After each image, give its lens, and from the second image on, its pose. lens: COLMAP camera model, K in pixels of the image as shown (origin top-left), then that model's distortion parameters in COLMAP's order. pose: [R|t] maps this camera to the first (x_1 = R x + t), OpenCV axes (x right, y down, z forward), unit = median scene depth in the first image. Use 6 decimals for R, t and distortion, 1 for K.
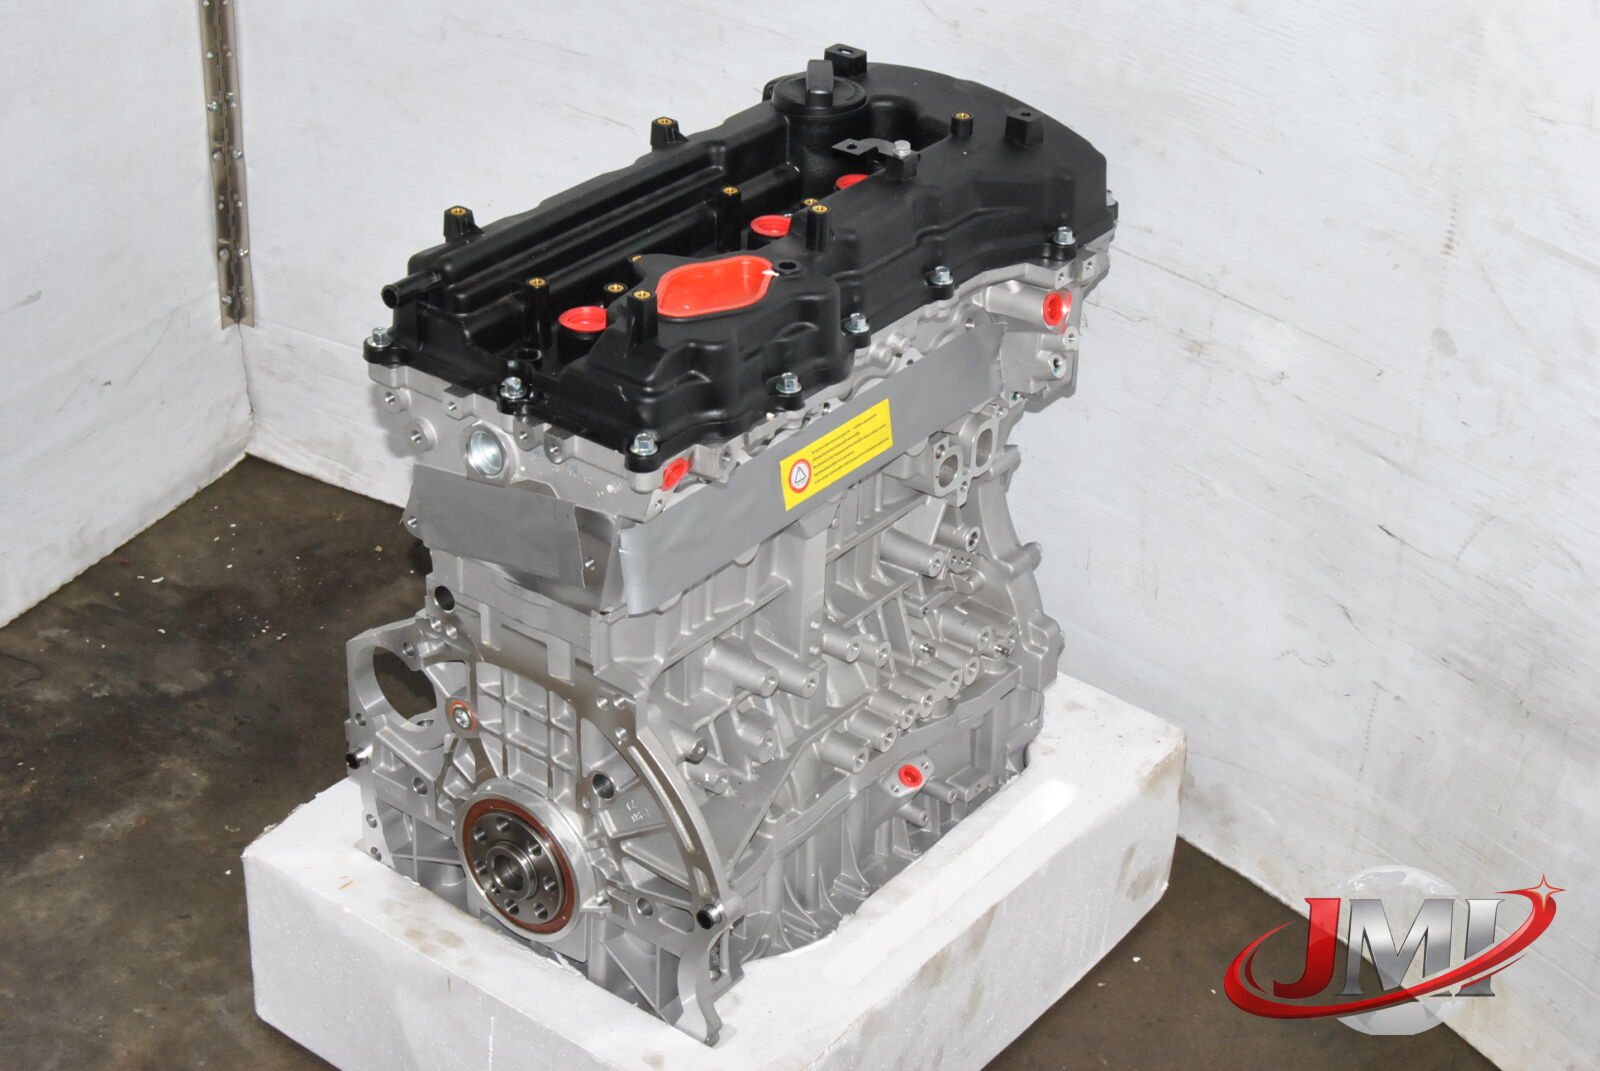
lens RADIAL K [[2786.5, 0, 800.0], [0, 2786.5, 535.5], [0, 0, 1]] dist [-0.024953, -0.021714]
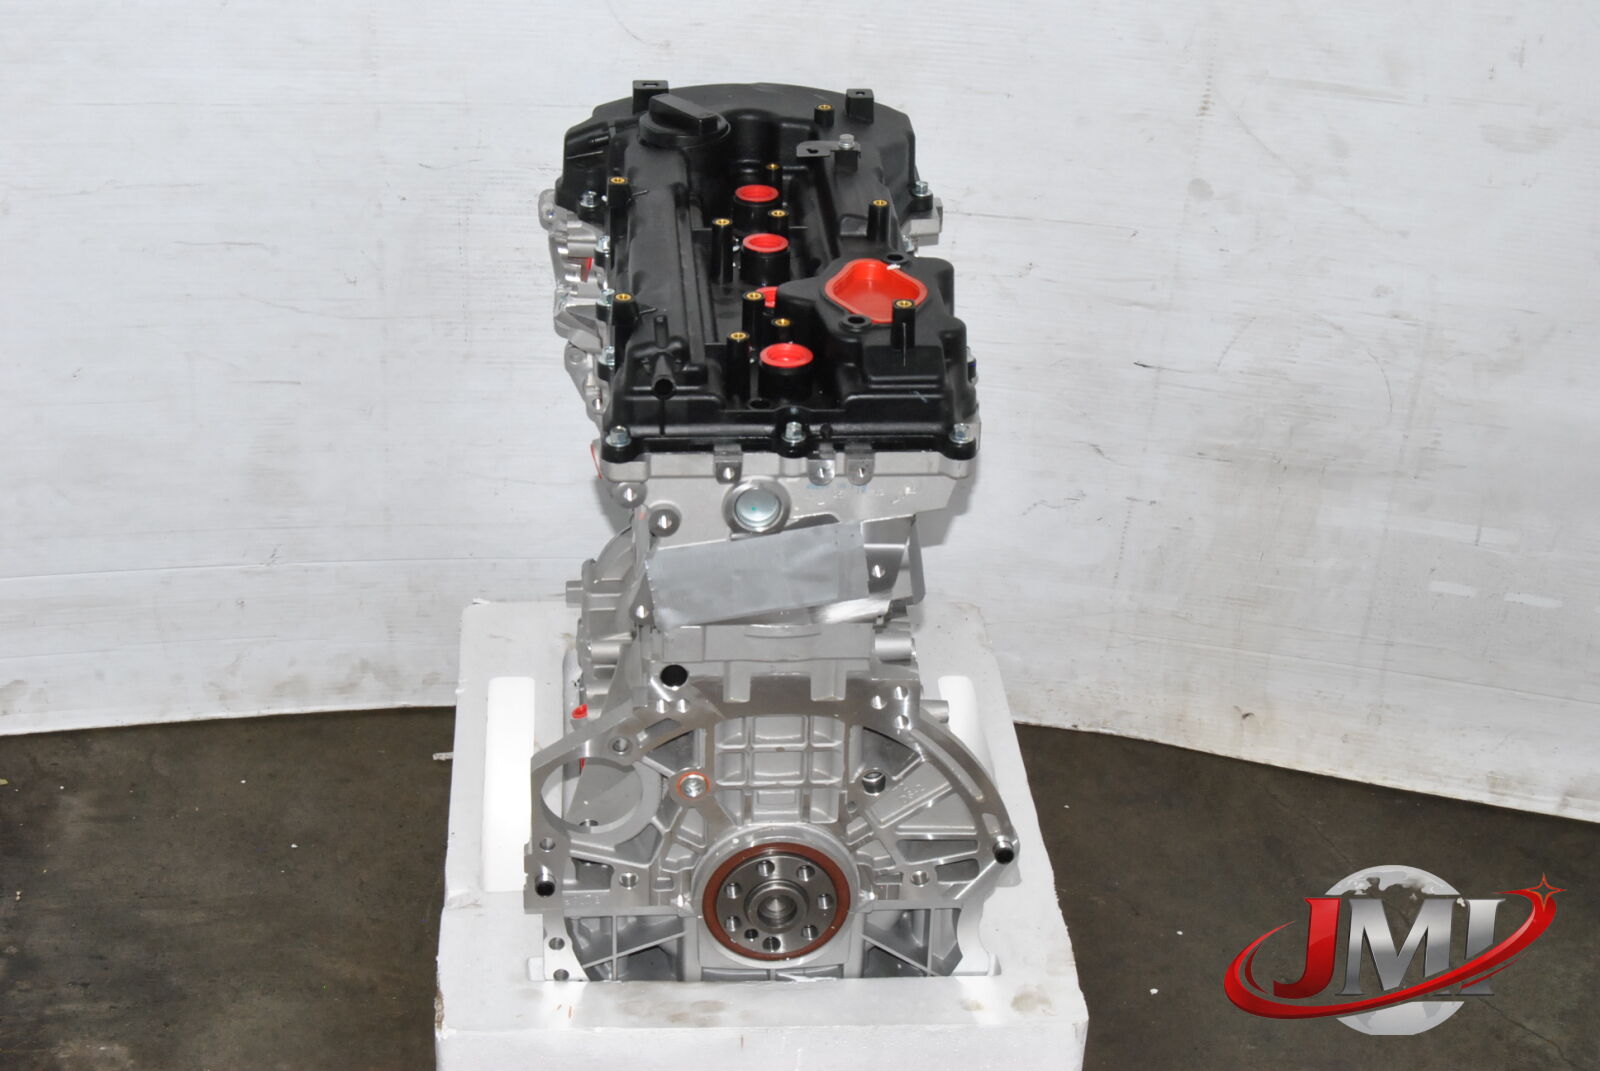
lens RADIAL K [[2755.1, 0, 820.9], [0, 2755.1, 536.2], [0, 0, 1]] dist [-0.019343, -0.052576]
pose [[0.740603, -0.330088, 0.585278, -0.527320], [0.331222, 0.937185, 0.109434, -0.093791], [-0.584637, 0.112809, 0.803414, 0.128348]]
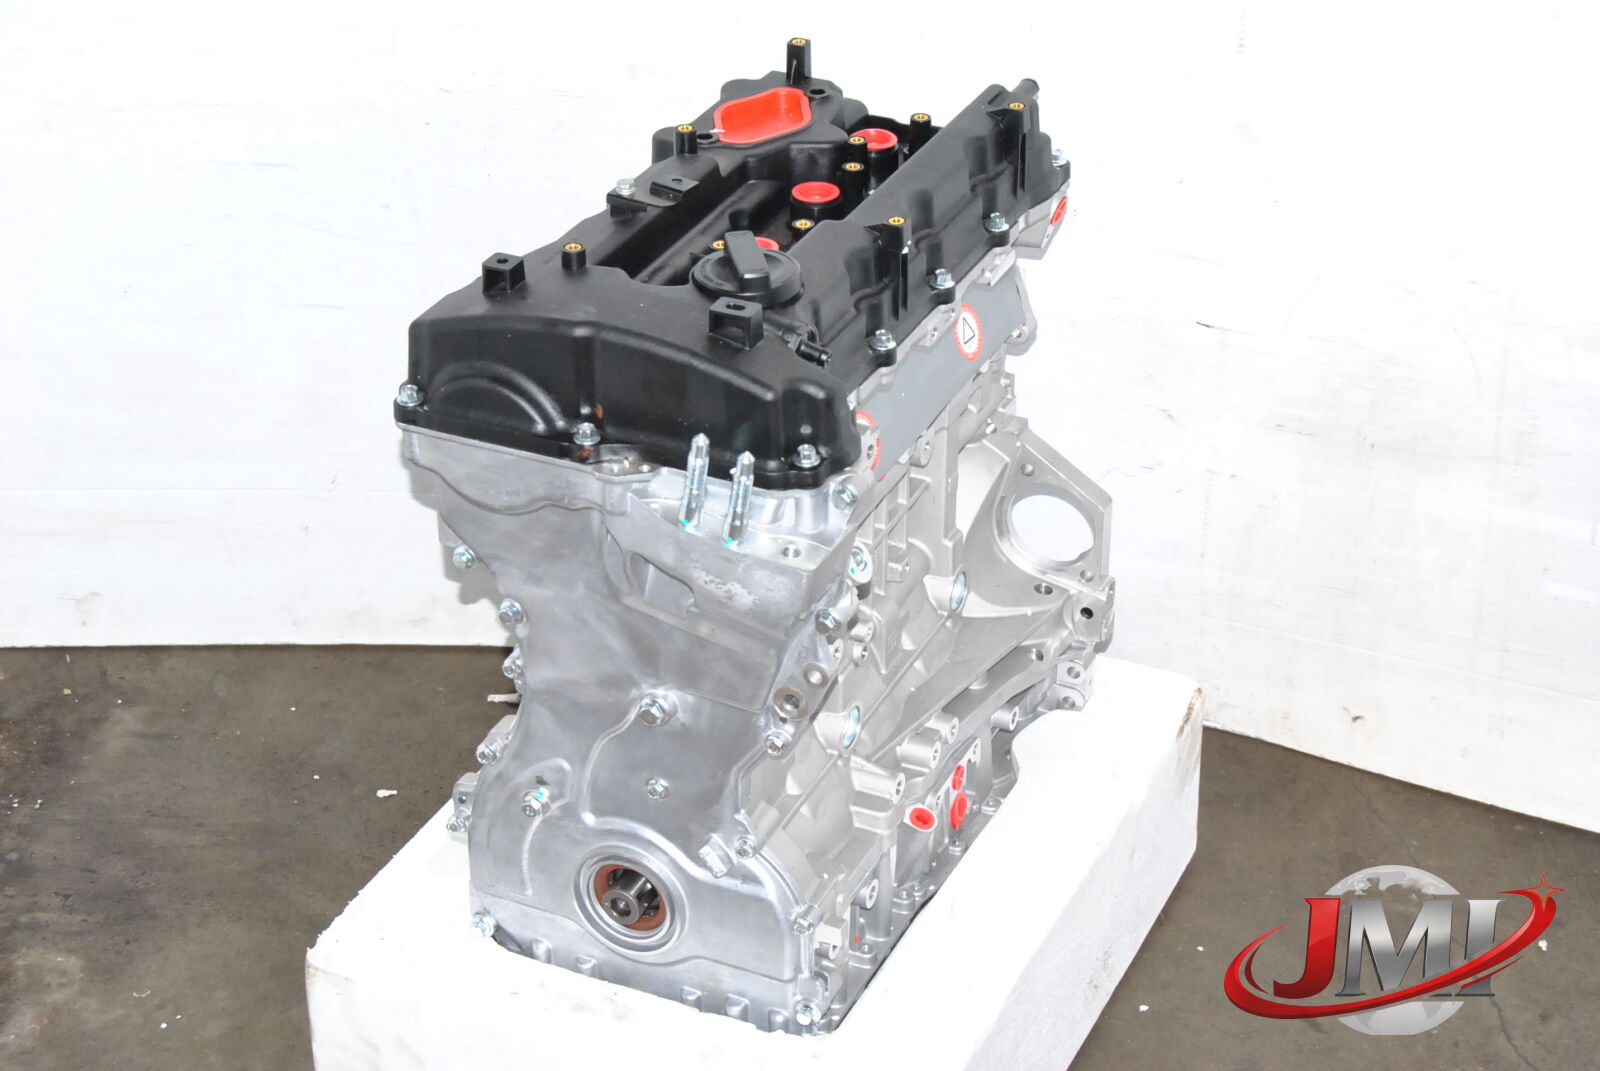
lens RADIAL K [[3048.9, 0, 800.0], [0, 3048.9, 535.5], [0, 0, 1]] dist [-0.000209, -0.070918]
pose [[0.884475, -0.293823, 0.362452, -0.333857], [0.297984, 0.953473, 0.045779, -0.021582], [-0.359039, 0.067515, 0.930878, -0.033532]]
